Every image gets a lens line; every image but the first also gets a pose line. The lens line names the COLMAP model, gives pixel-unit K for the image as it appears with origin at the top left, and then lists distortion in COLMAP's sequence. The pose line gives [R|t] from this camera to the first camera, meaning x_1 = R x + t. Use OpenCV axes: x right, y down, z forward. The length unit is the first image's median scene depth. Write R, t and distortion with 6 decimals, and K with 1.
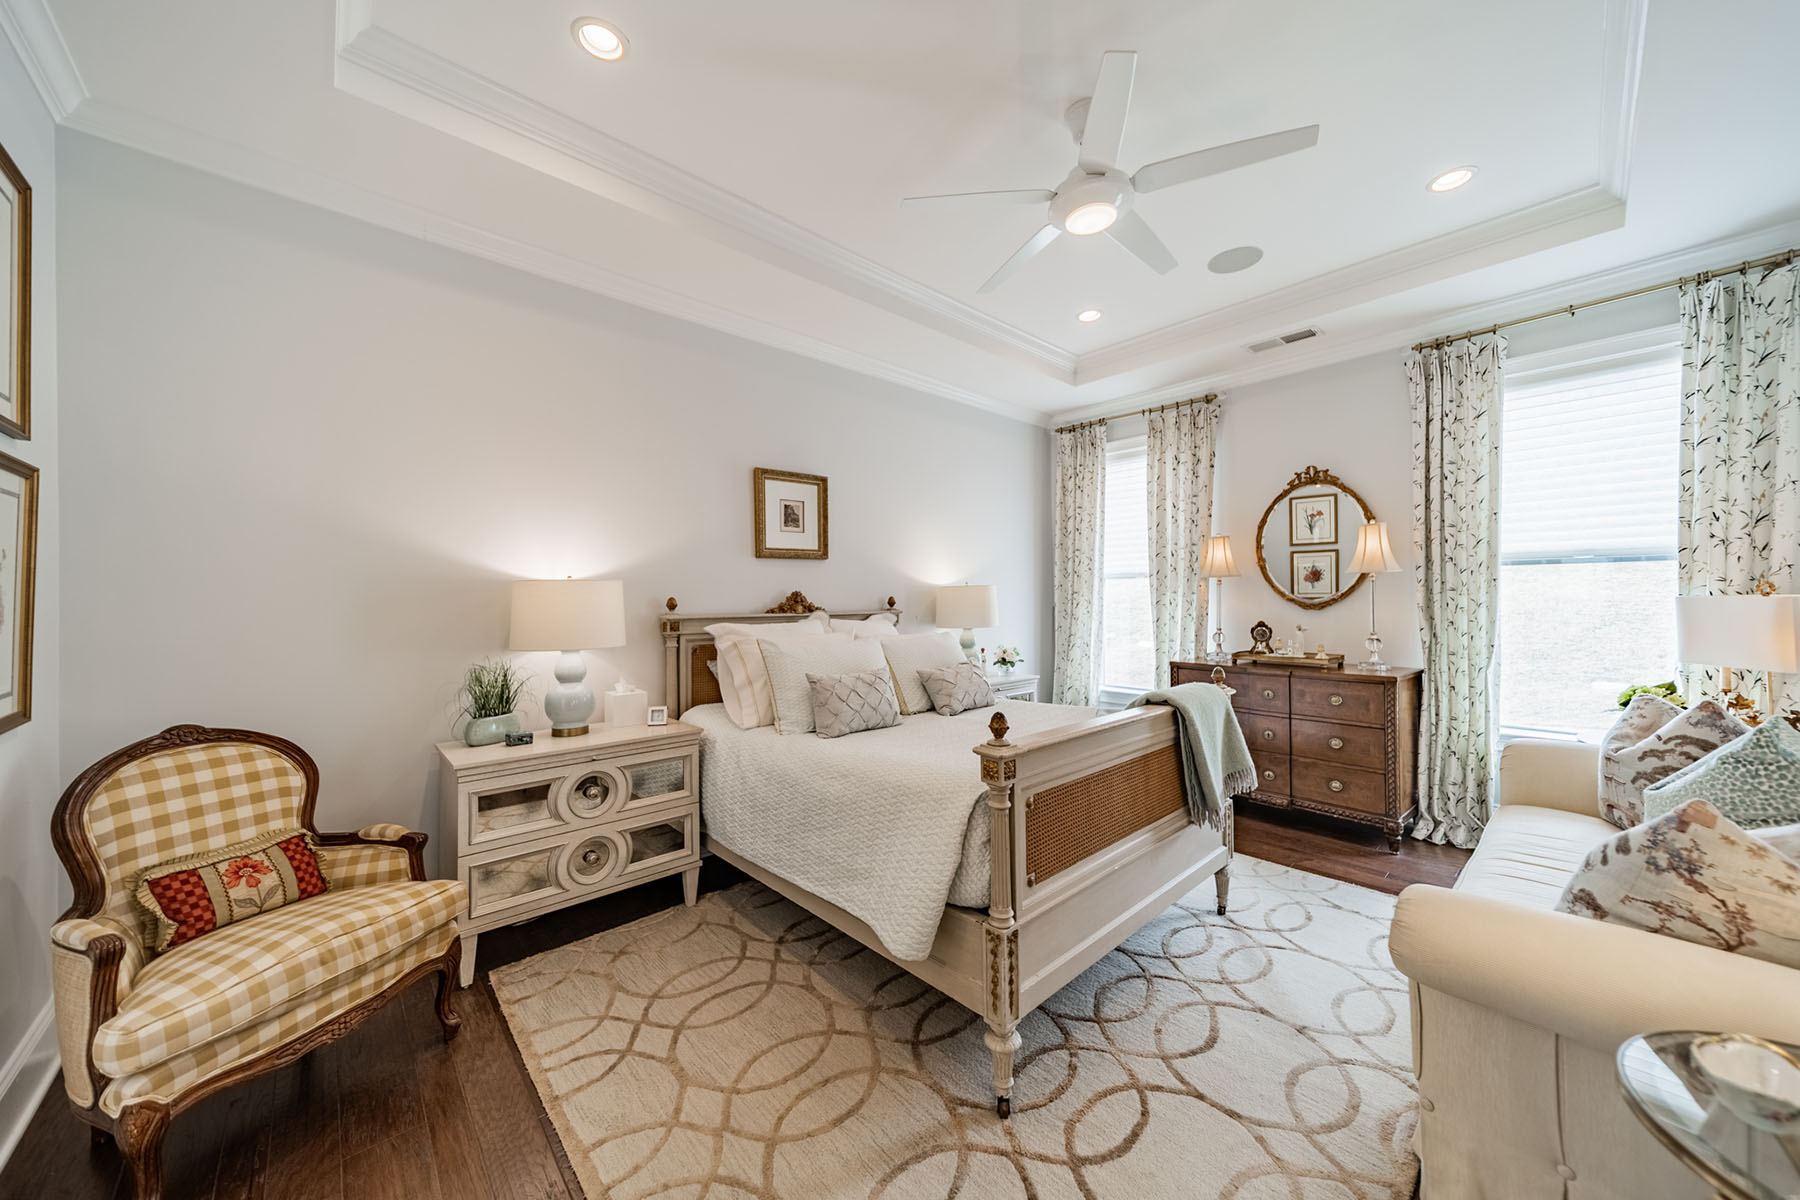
lens RADIAL K [[631.7, 0, 904.9], [0, 631.7, 597.8], [0, 0, 1]] dist [0.007773, 0.000005]
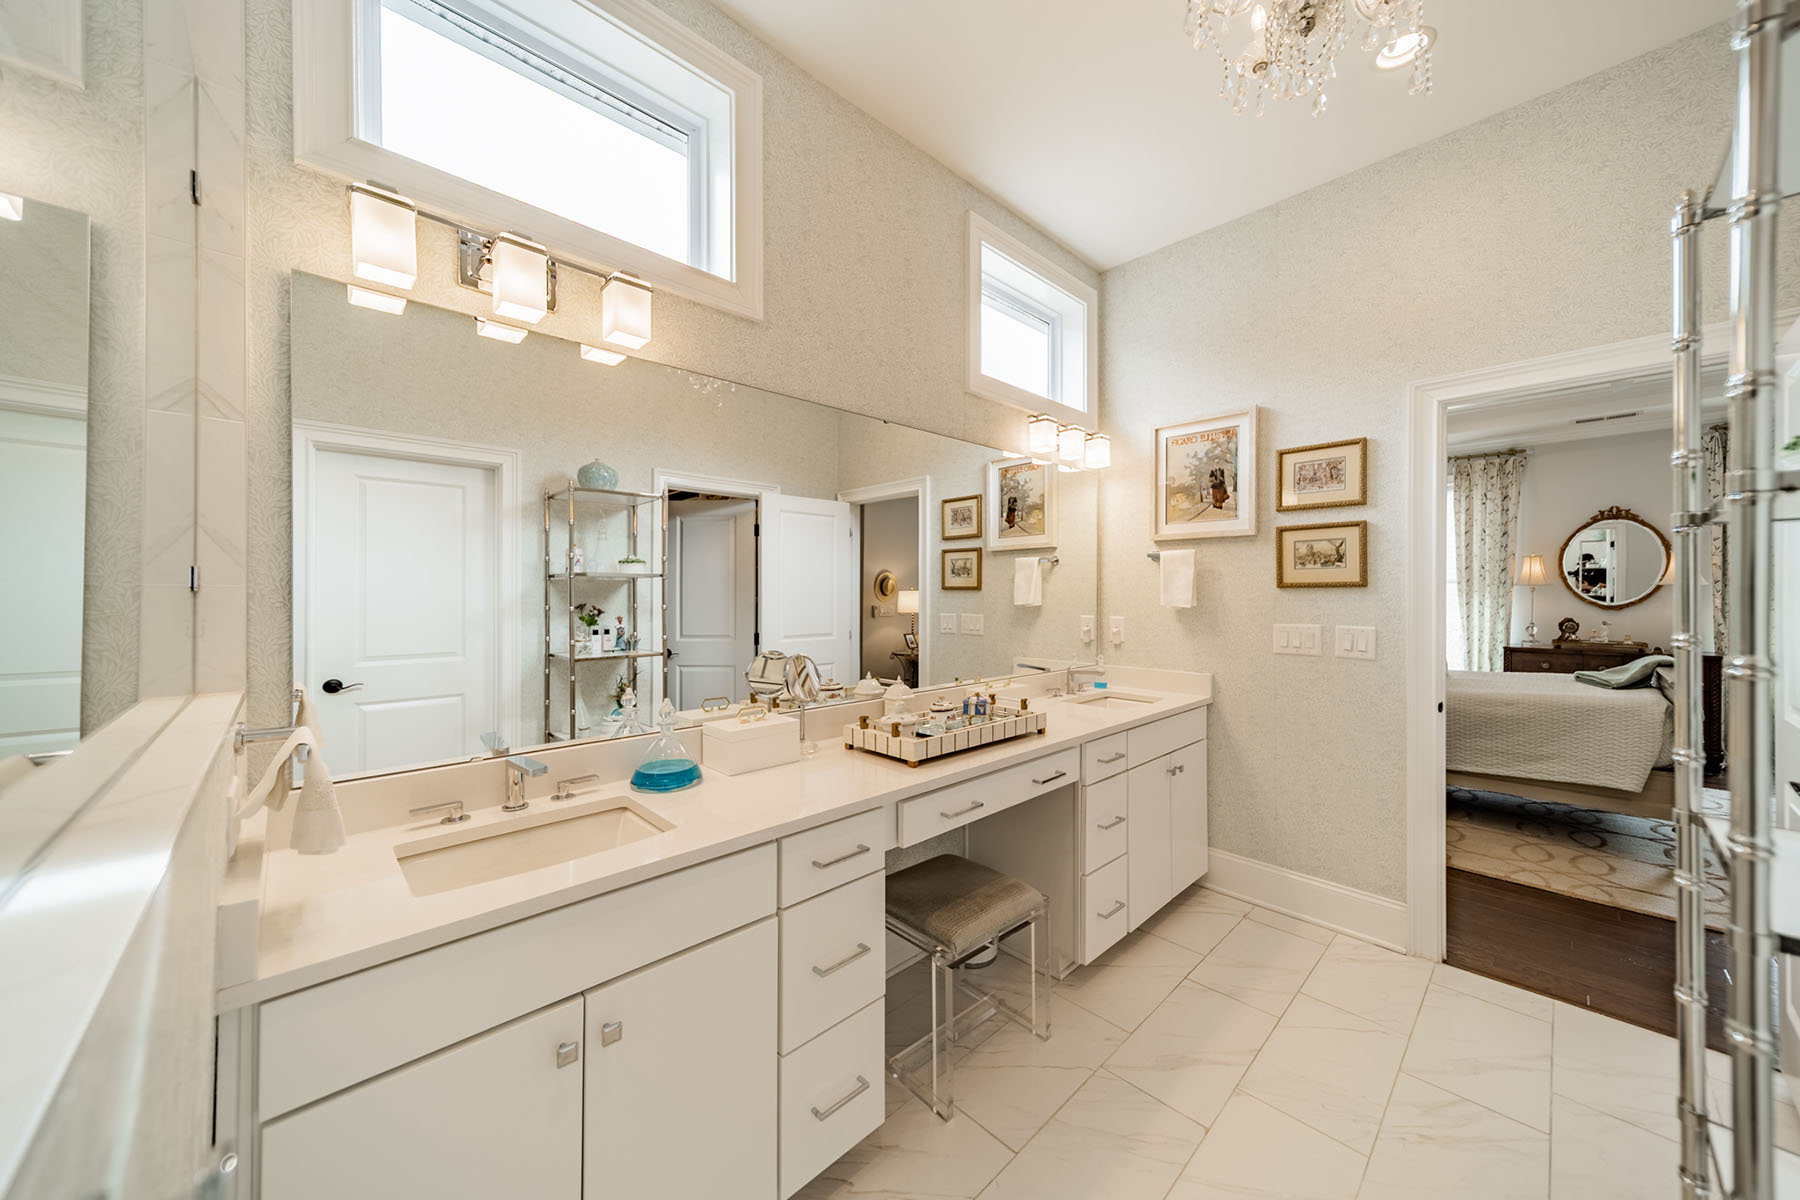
lens RADIAL K [[631.7, 0, 903.9], [0, 631.7, 597.4], [0, 0, 1]] dist [0.007773, 0.000005]
pose [[0.999816, 0.010230, 0.016240, -1.118093], [-0.010326, 0.999930, 0.005847, -0.000667], [-0.016179, -0.006013, 0.999851, -0.443131]]
